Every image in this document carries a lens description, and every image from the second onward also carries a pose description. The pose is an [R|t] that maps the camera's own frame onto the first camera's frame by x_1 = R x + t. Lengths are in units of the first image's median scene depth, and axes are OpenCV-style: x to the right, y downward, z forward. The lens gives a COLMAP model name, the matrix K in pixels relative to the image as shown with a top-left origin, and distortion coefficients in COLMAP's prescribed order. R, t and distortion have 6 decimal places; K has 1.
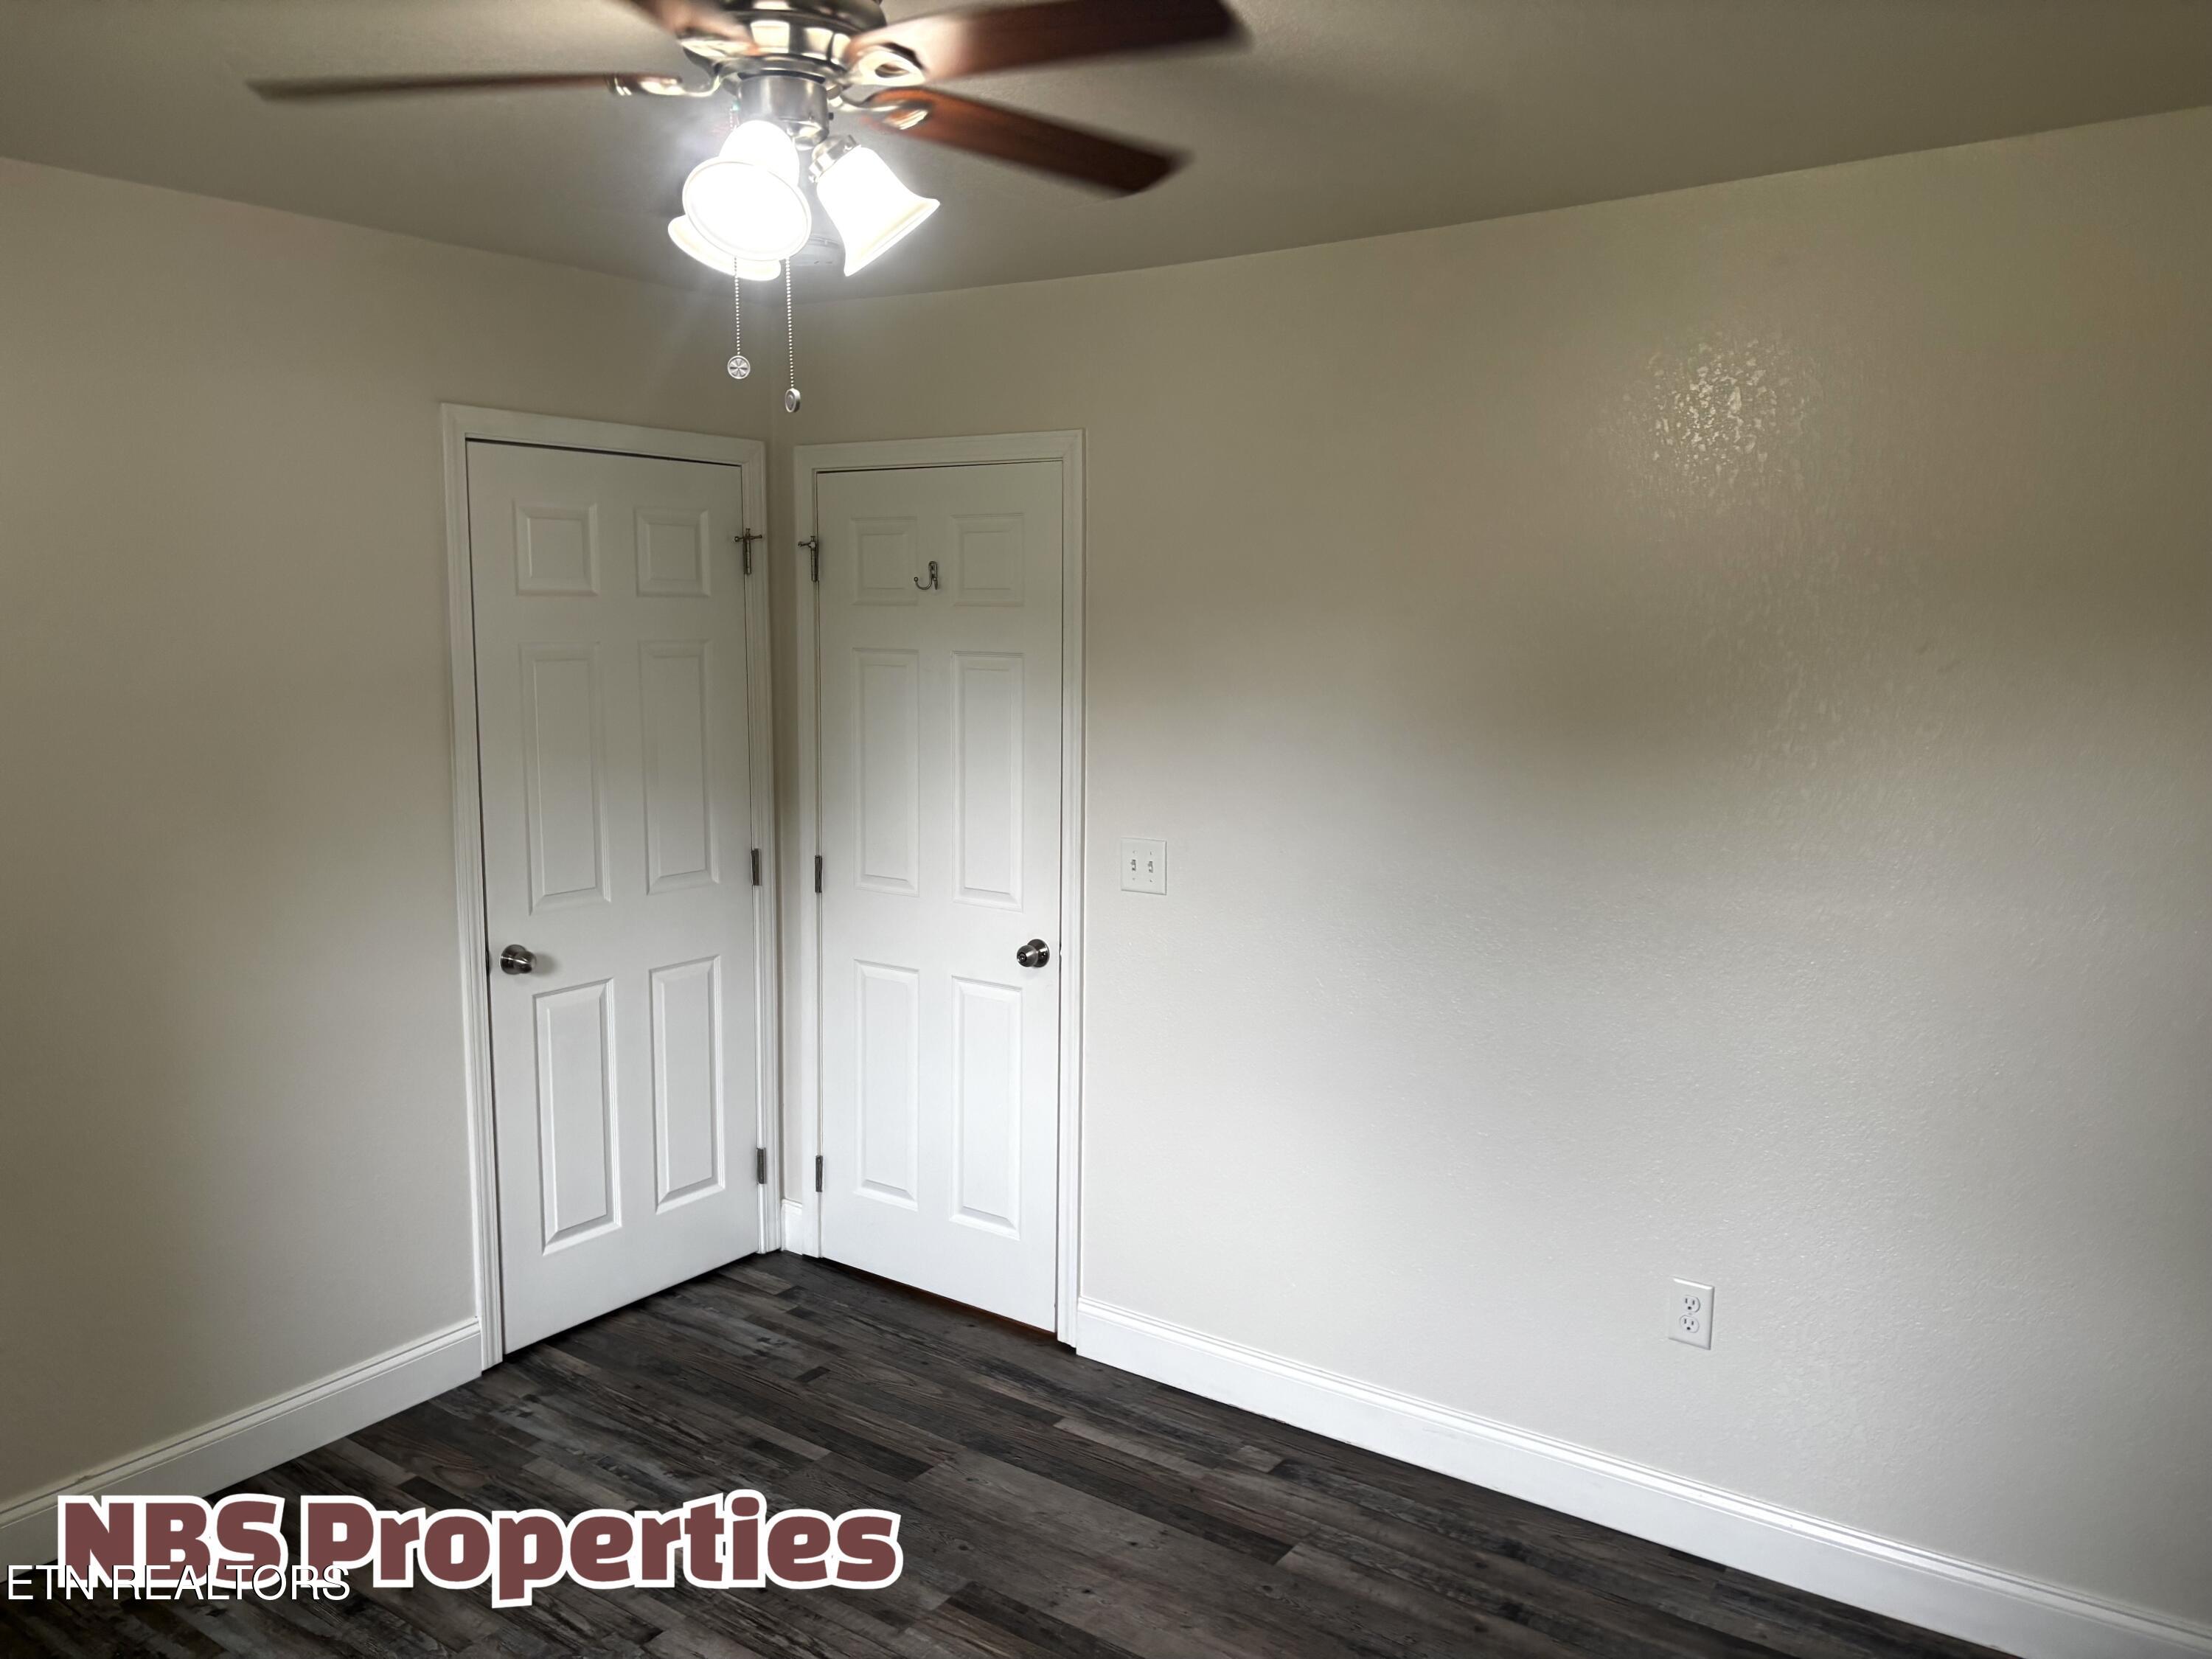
lens RADIAL K [[1664.6, 0, 1111.1], [0, 1664.6, 820.7], [0, 0, 1]] dist [0.057359, -0.045684]
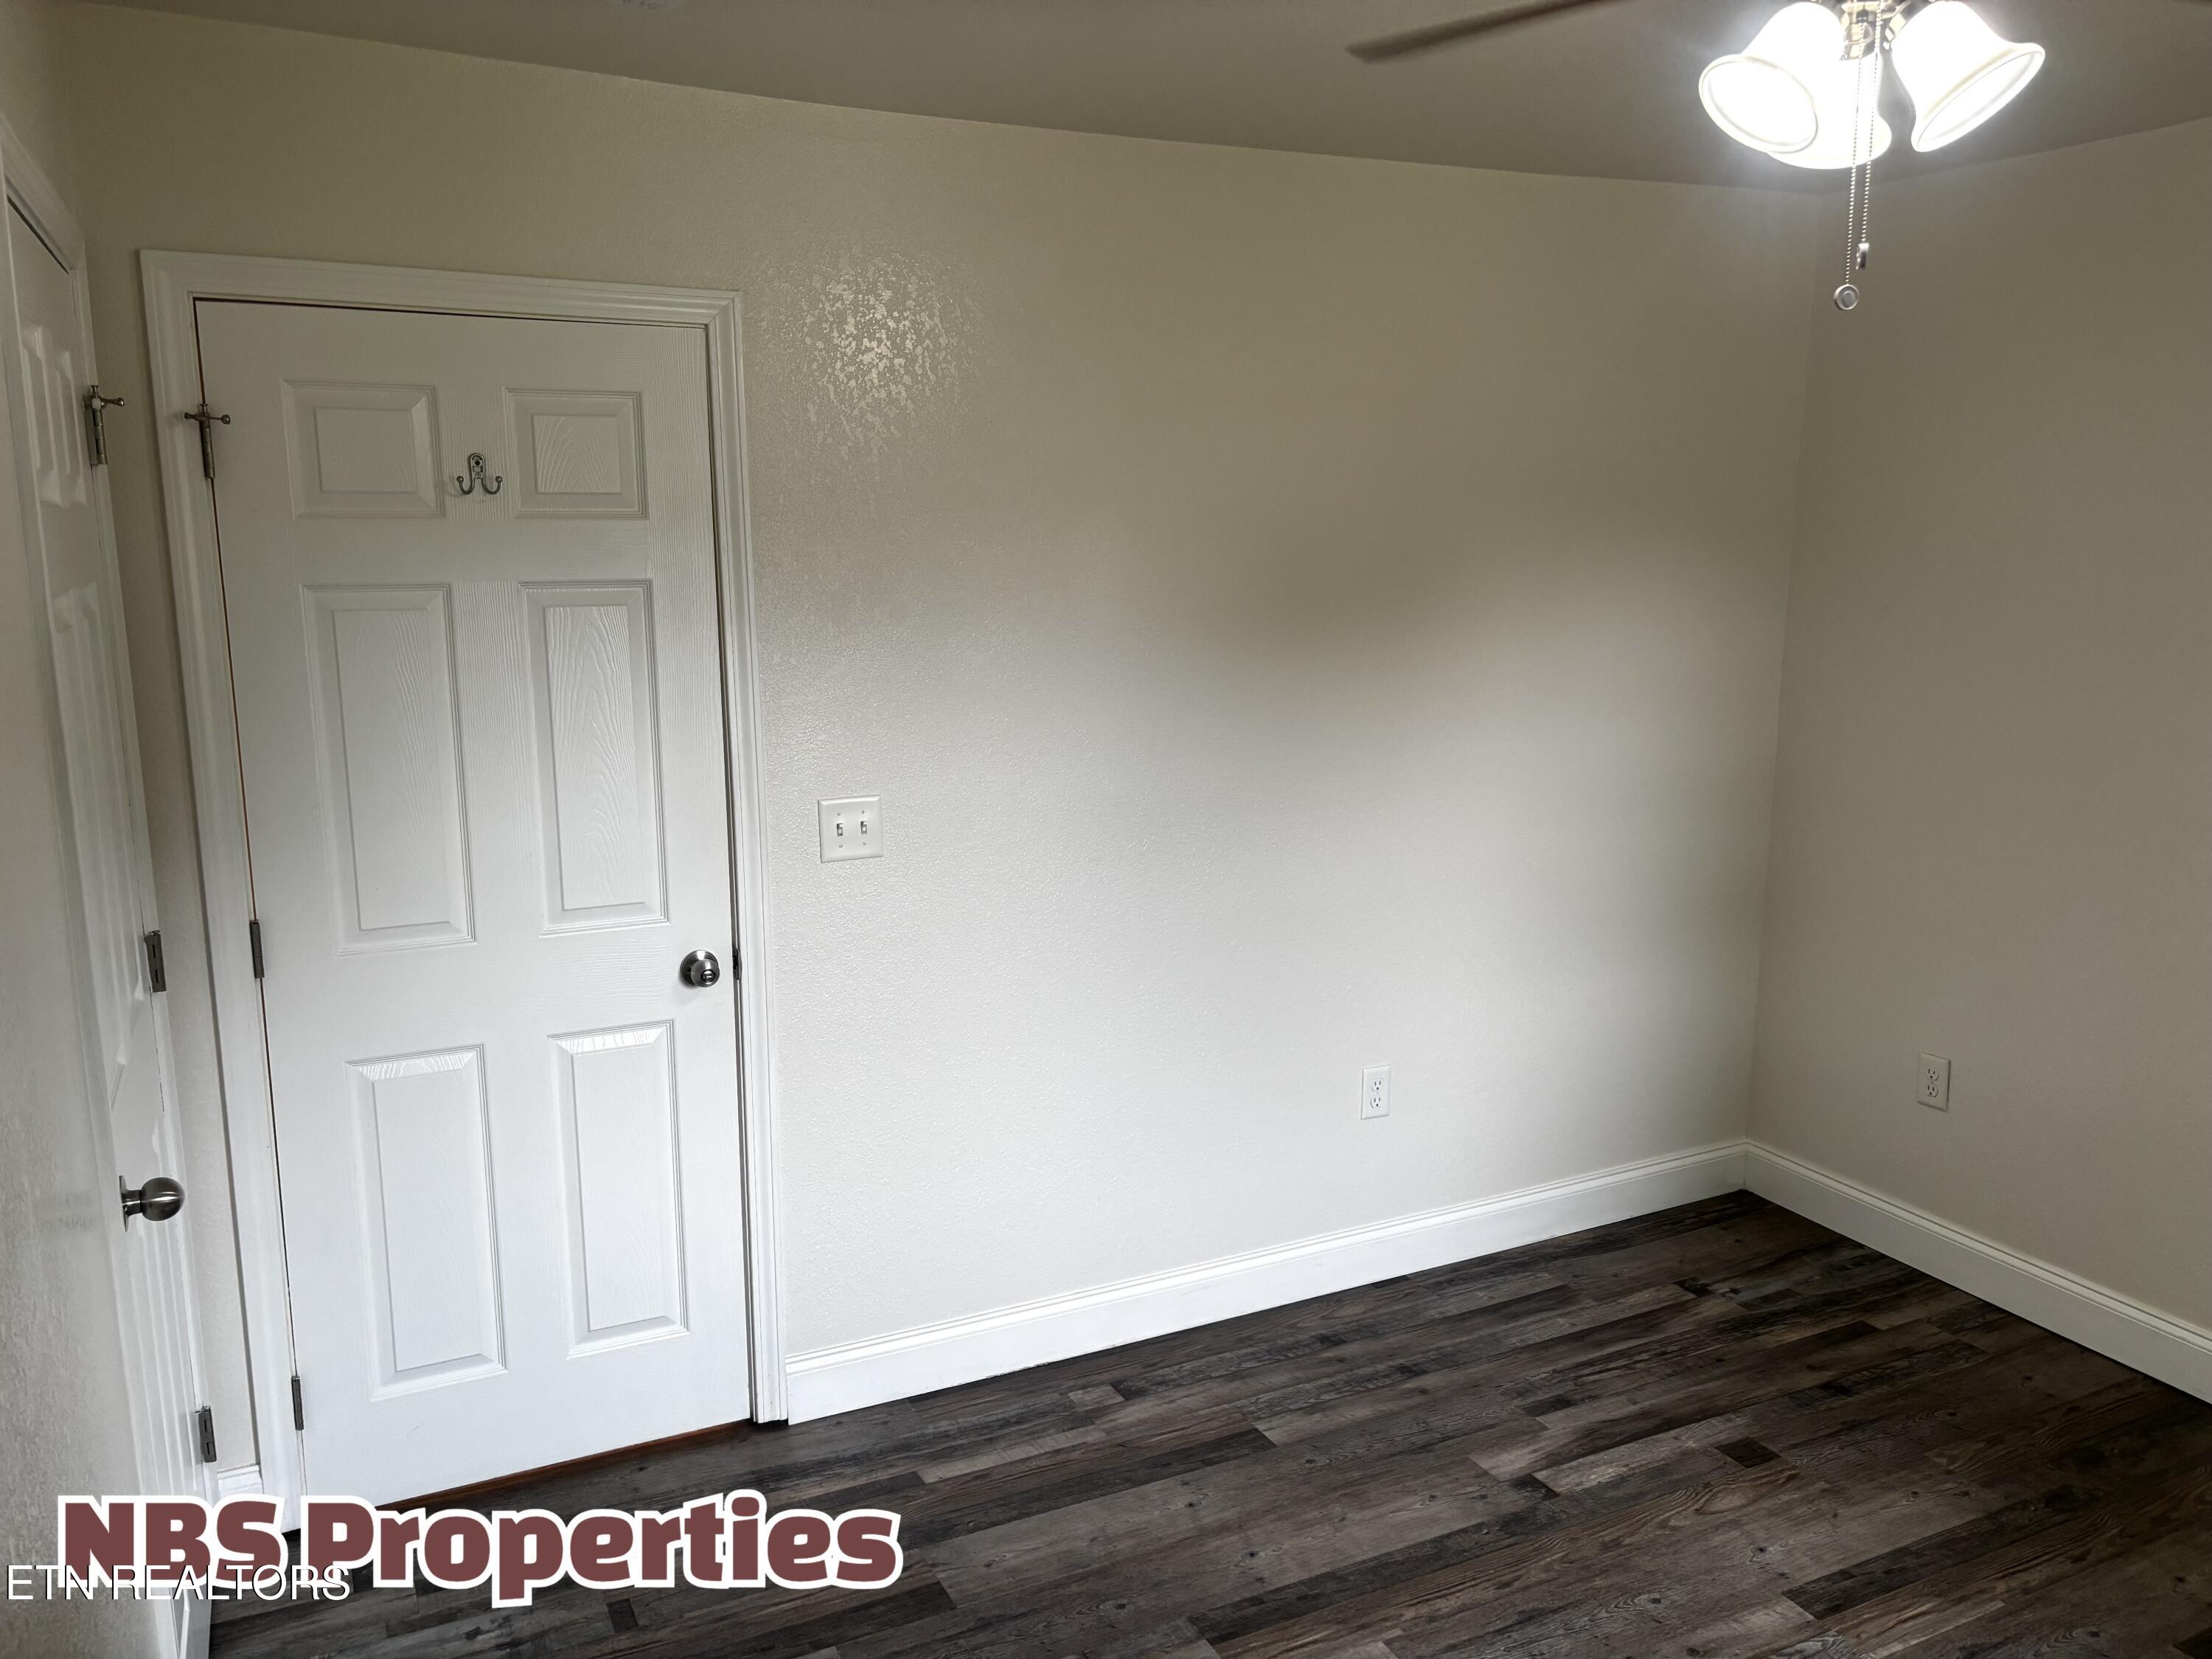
lens RADIAL K [[1664.6, 0, 1102.2], [0, 1664.6, 830.1], [0, 0, 1]] dist [0.057359, -0.045684]
pose [[0.475985, -0.167527, 0.863350, -0.681561], [0.109282, 0.985347, 0.130950, -0.072981], [-0.872637, 0.032019, 0.487318, 0.492008]]
